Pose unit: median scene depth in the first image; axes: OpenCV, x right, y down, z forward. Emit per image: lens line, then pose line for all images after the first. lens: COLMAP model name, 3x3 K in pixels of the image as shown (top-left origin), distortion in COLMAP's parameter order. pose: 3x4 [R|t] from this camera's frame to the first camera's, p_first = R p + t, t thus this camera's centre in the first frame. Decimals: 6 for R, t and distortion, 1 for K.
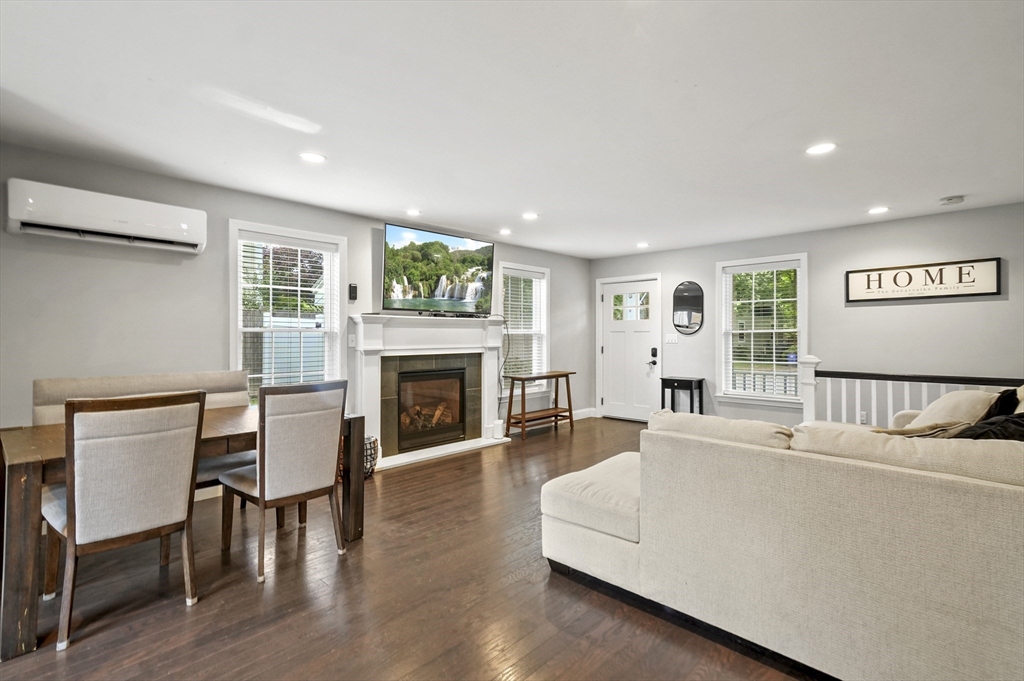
lens RADIAL K [[509.4, 0, 515.4], [0, 509.4, 335.2], [0, 0, 1]] dist [0.008559, 0.001207]
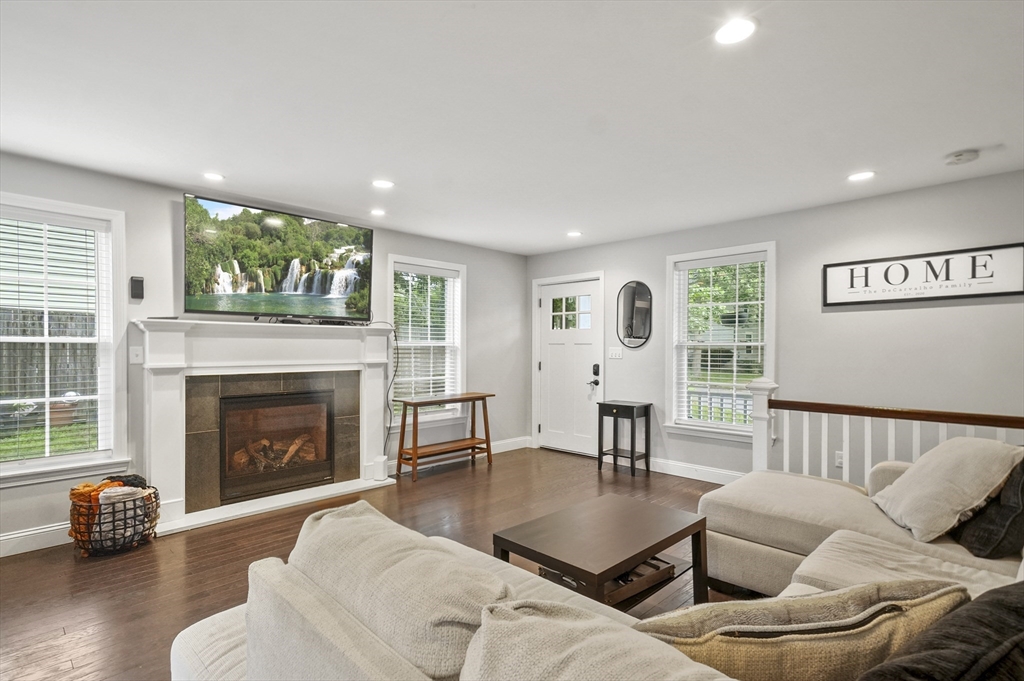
lens RADIAL K [[508.2, 0, 531.9], [0, 508.2, 354.1], [0, 0, 1]] dist [0.000659, 0.000511]
pose [[0.999963, 0.004148, -0.007569, 0.207297], [-0.004039, 0.999890, 0.014266, -0.002500], [0.007627, -0.014235, 0.999870, 0.228867]]
